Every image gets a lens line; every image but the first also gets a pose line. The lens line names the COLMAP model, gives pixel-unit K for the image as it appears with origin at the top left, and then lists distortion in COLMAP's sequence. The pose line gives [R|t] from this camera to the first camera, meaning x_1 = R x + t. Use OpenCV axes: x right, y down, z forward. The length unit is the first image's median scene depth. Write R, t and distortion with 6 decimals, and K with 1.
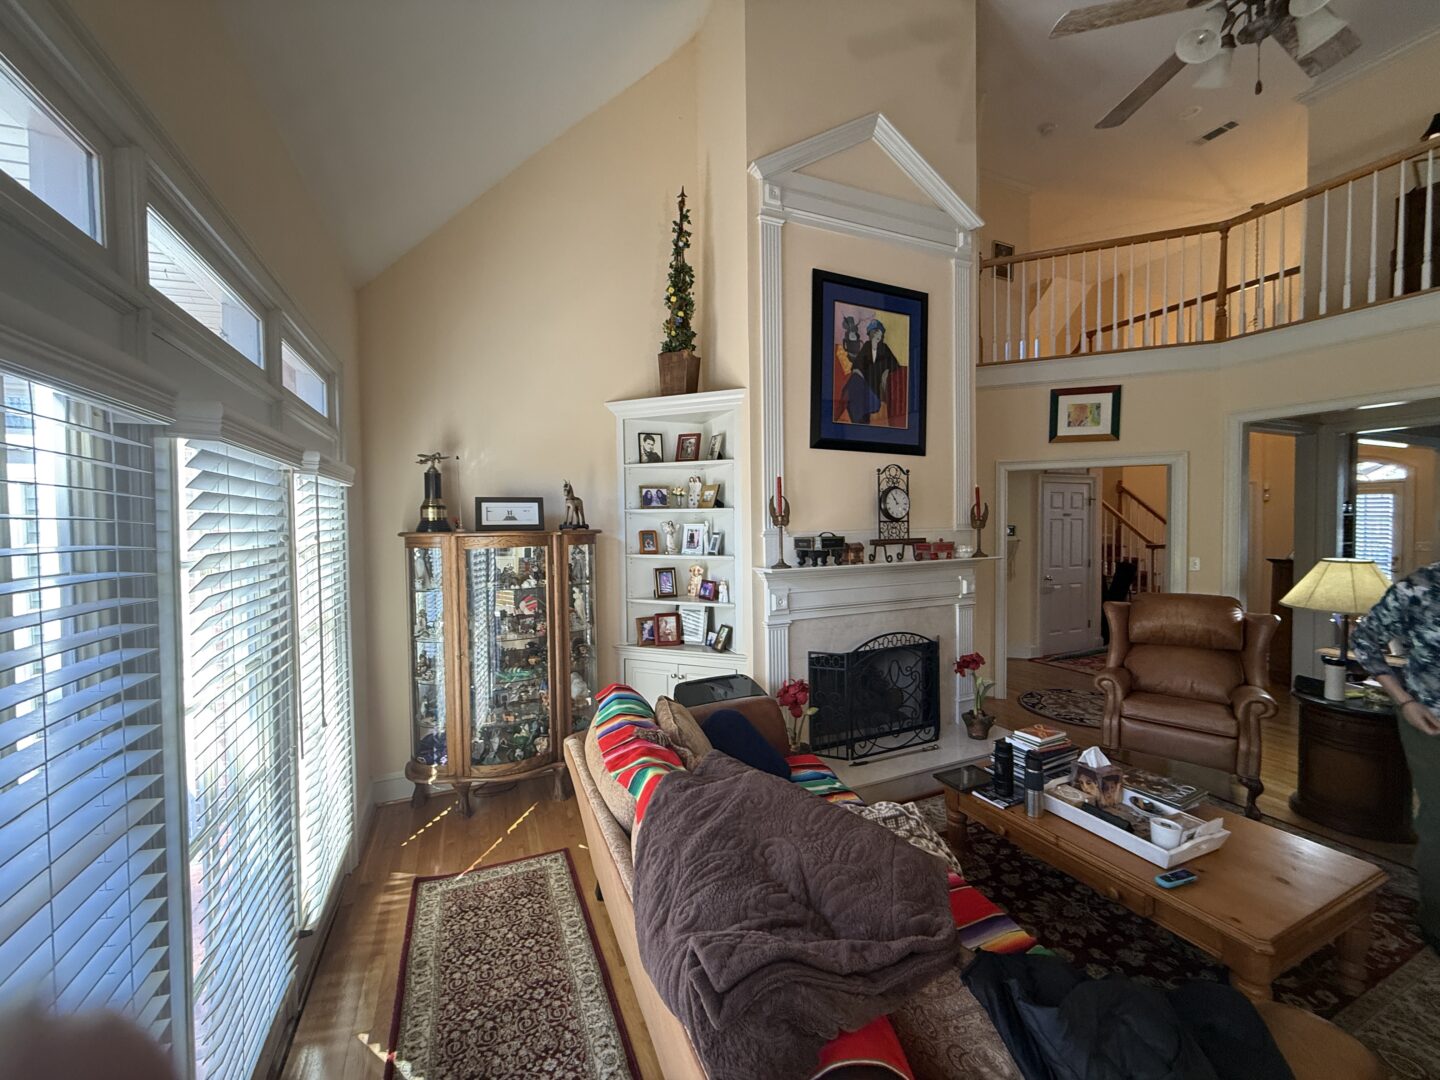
lens RADIAL K [[572.3, 0, 715.8], [0, 572.3, 539.4], [0, 0, 1]] dist [-0.000052, 0.000012]
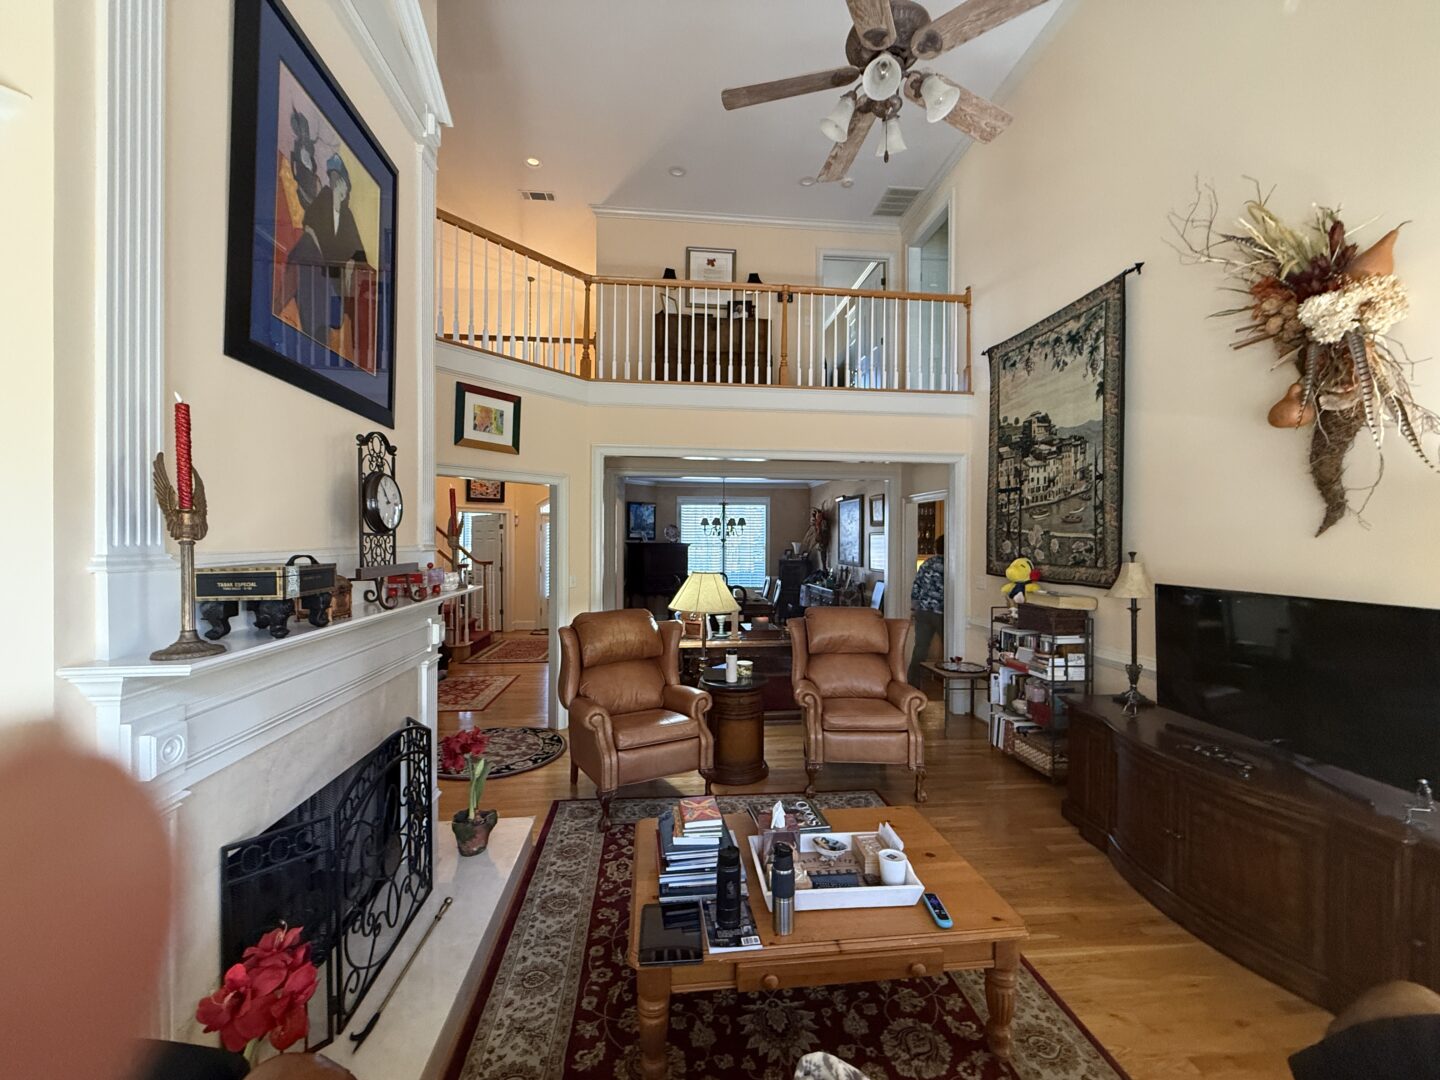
lens RADIAL K [[572.3, 0, 715.8], [0, 572.3, 539.4], [0, 0, 1]] dist [-0.000052, 0.000012]
pose [[0.314861, 0.012934, 0.949050, -0.112160], [0.023365, 0.999499, -0.021373, -0.006824], [-0.948850, 0.028904, 0.314401, 0.509115]]
